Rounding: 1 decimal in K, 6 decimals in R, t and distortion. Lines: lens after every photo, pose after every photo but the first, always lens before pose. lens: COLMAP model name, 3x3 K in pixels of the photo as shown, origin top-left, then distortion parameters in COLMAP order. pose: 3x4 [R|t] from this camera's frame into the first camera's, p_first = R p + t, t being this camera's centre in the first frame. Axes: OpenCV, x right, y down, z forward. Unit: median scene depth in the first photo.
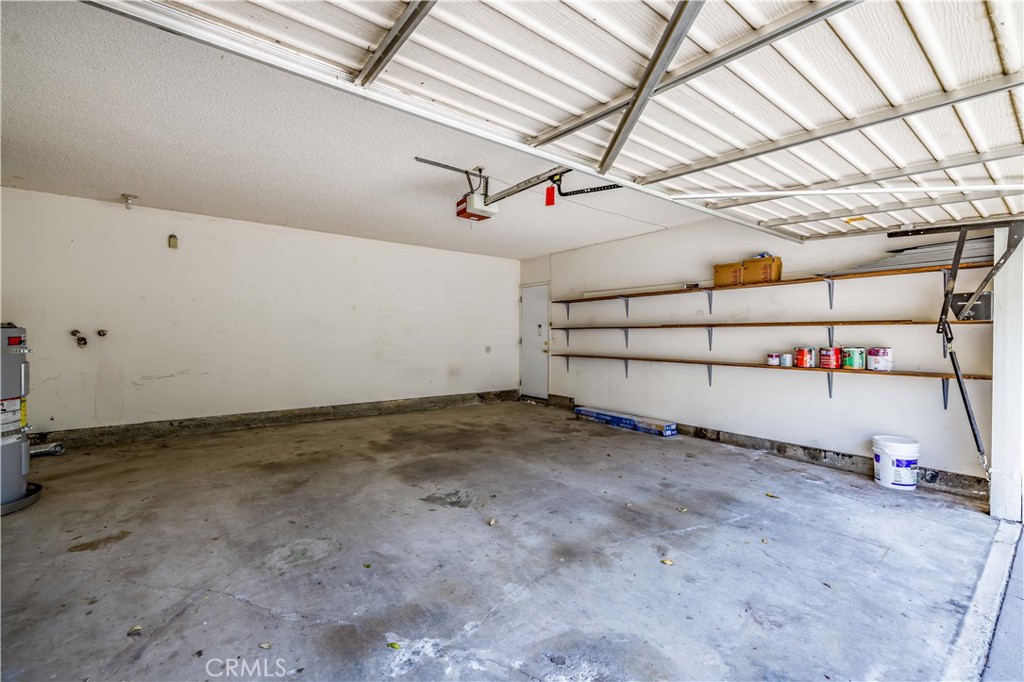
lens RADIAL K [[433.8, 0, 511.2], [0, 433.8, 336.7], [0, 0, 1]] dist [0.001884, -0.000737]
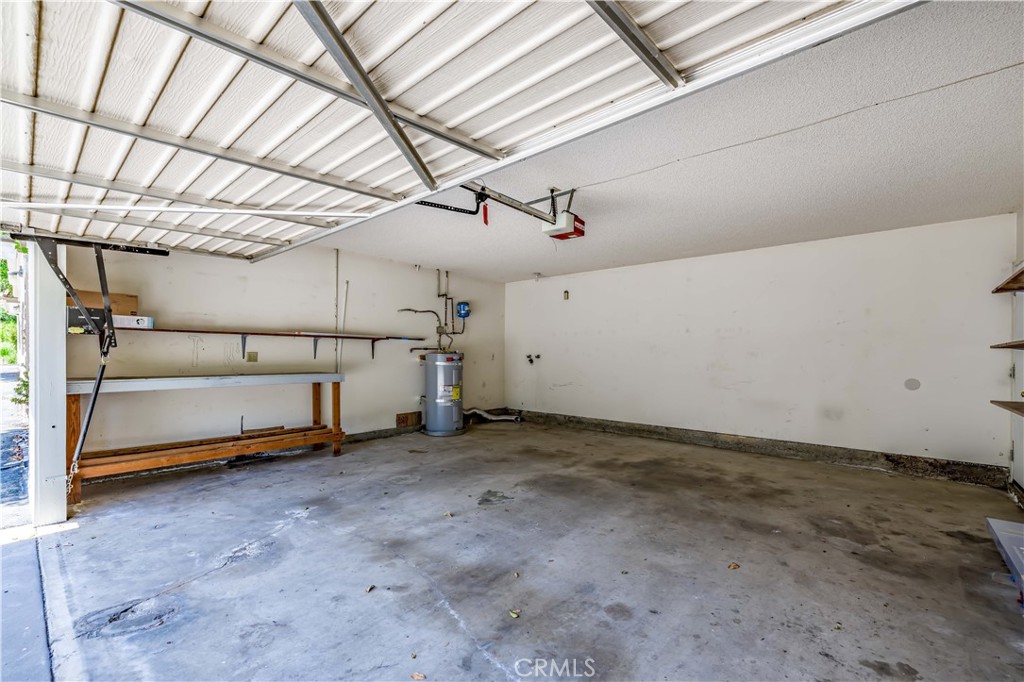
lens RADIAL K [[433.8, 0, 507.2], [0, 433.8, 357.4], [0, 0, 1]] dist [0.001884, -0.000737]
pose [[0.188727, -0.000977, -0.982029, 1.020096], [-0.012128, 0.999921, -0.003325, 0.002901], [0.981955, 0.012538, 0.188700, 0.827012]]
